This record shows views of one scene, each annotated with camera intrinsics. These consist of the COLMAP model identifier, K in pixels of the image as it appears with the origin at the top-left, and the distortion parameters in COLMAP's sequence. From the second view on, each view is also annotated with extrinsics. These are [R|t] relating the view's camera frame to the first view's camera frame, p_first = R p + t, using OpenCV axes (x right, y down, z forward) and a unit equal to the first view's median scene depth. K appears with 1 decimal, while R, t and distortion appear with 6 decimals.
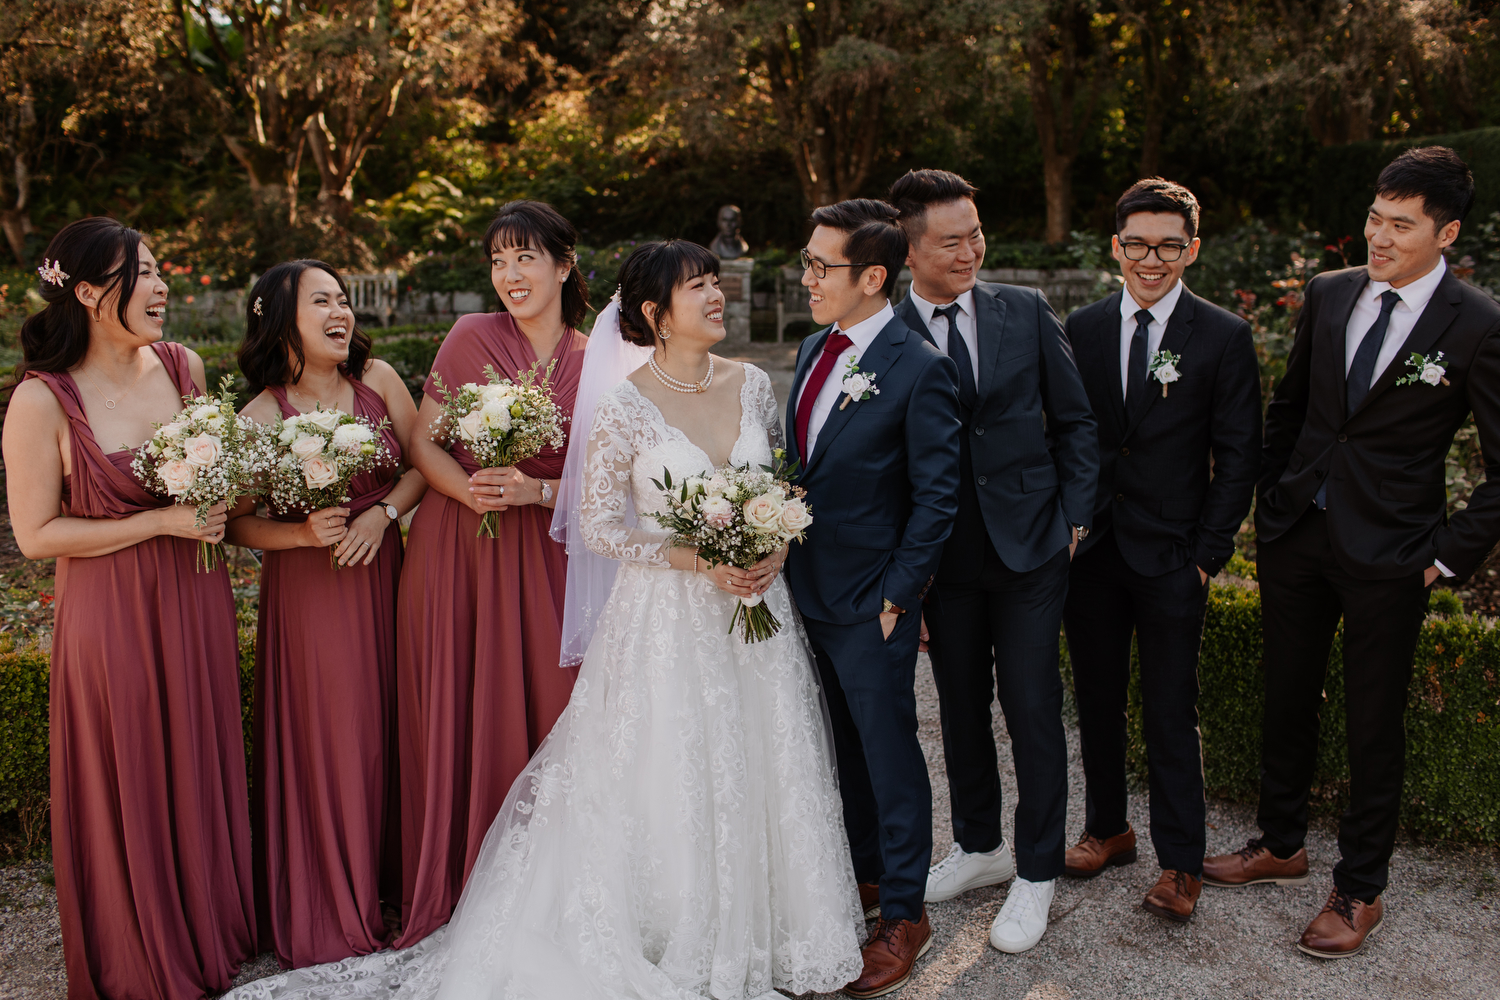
lens RADIAL K [[1820.0, 0, 750.0], [0, 1820.0, 500.0], [0, 0, 1]] dist [0.010744, 0.006812]
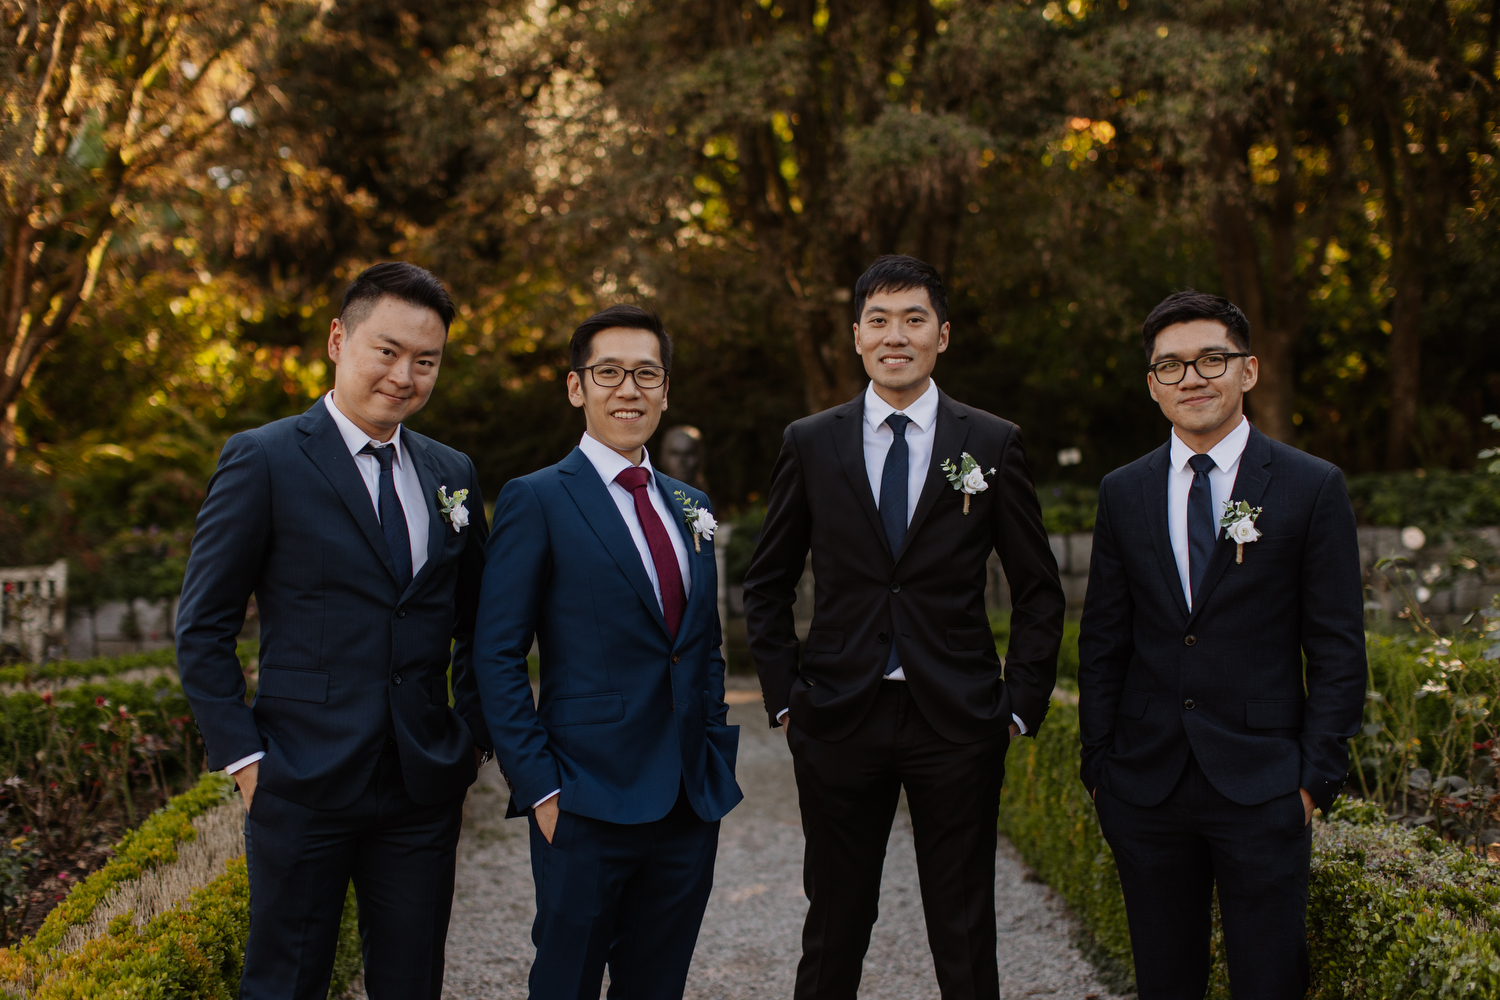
lens RADIAL K [[2517.7, 0, 750.0], [0, 2517.7, 500.0], [0, 0, 1]] dist [0.067215, -0.223850]
pose [[0.999445, -0.023656, 0.023450, -0.009207], [0.026913, 0.988317, -0.150016, -0.026055], [-0.019627, 0.150564, 0.988405, 0.249761]]
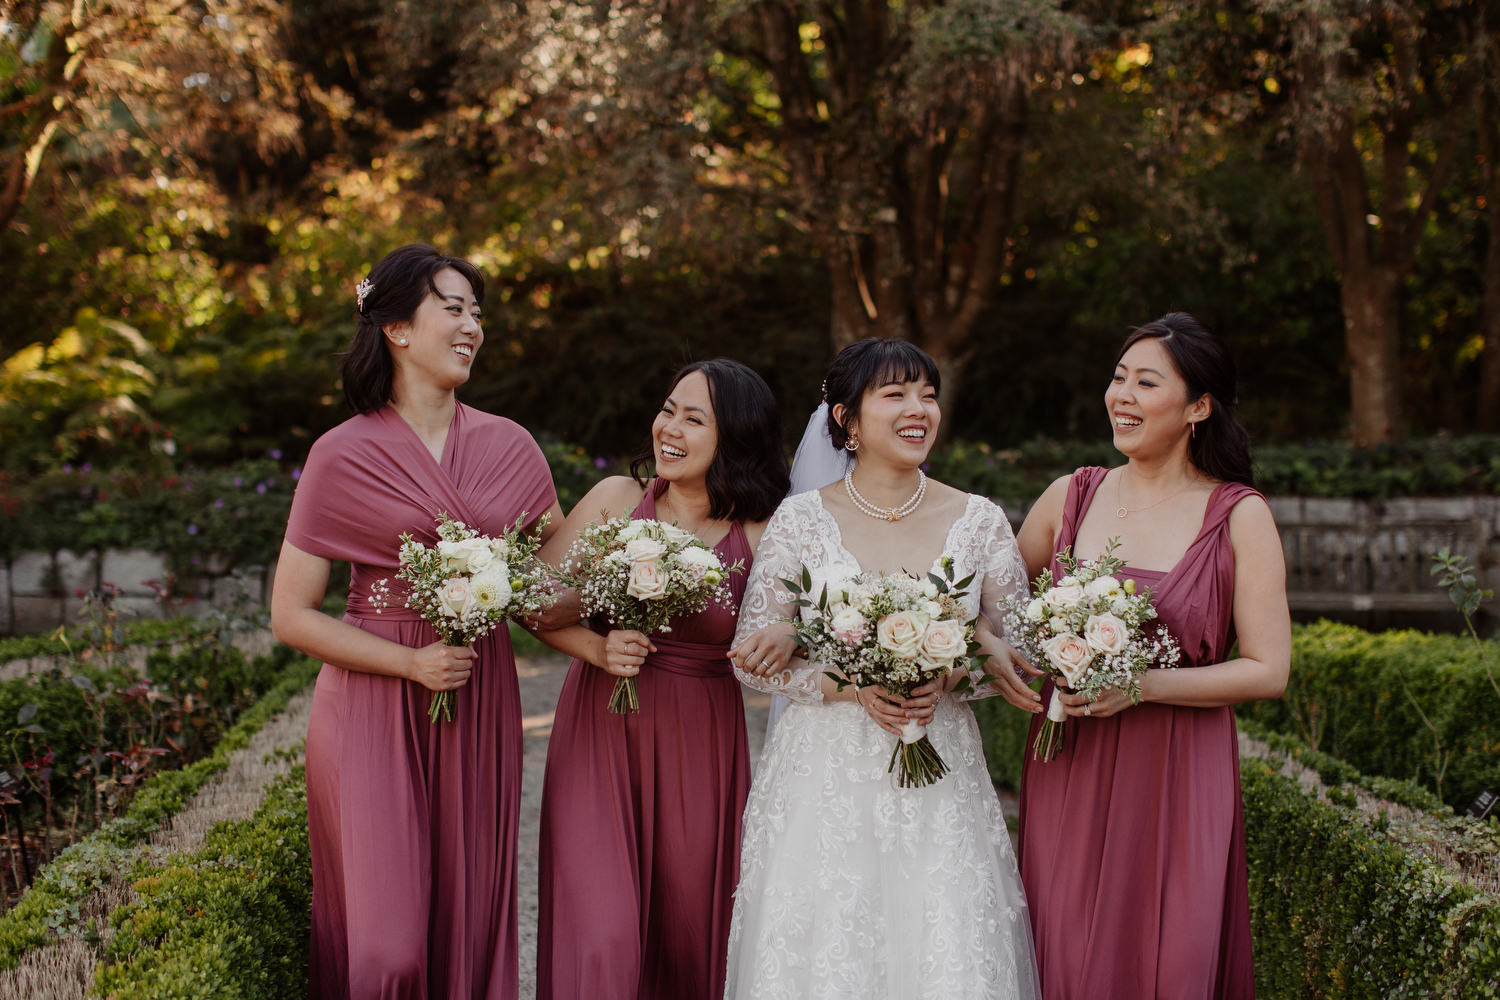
lens RADIAL K [[2482.1, 0, 750.0], [0, 2482.1, 500.0], [0, 0, 1]] dist [0.075110, -0.031965]
pose [[0.999528, -0.002240, 0.030627, -0.017724], [0.005998, 0.992365, -0.123192, -0.046779], [-0.030117, 0.123318, 0.991910, 0.356915]]
